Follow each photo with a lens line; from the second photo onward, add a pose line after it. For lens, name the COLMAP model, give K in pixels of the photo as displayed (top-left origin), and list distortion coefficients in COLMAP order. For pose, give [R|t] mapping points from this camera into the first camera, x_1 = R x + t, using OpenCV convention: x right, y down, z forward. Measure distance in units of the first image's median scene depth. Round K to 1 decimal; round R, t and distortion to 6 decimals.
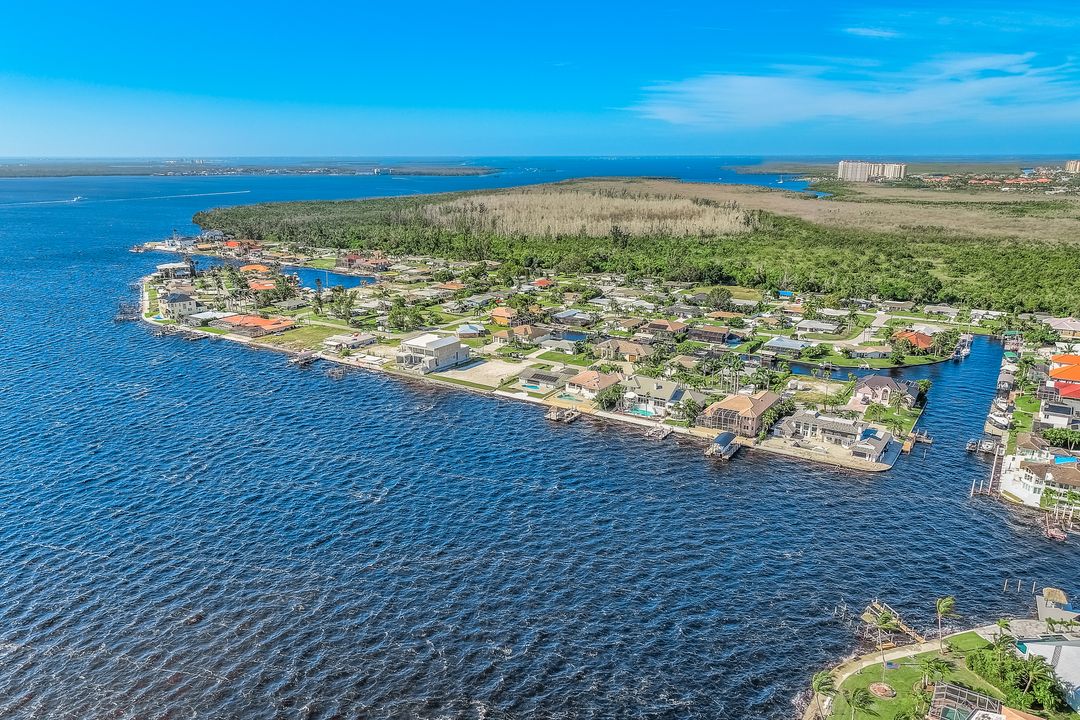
lens RADIAL K [[776.2, 0, 540.0], [0, 776.2, 360.0], [0, 0, 1]] dist [0.007149, 0.002074]
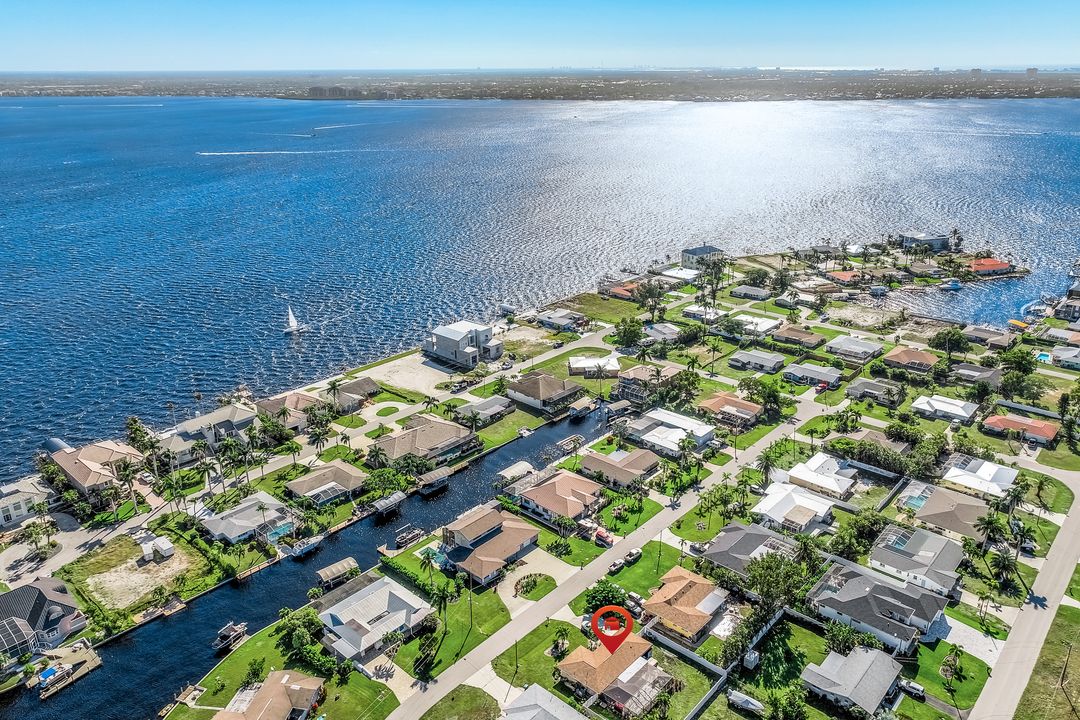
lens RADIAL K [[749.7, 0, 540.0], [0, 749.7, 360.0], [0, 0, 1]] dist [0.004383, 0.001528]
pose [[-0.162080, 0.361184, -0.918301, 0.693980], [-0.245341, 0.886634, 0.392031, -0.371233], [0.955792, 0.288837, -0.055093, 1.138179]]
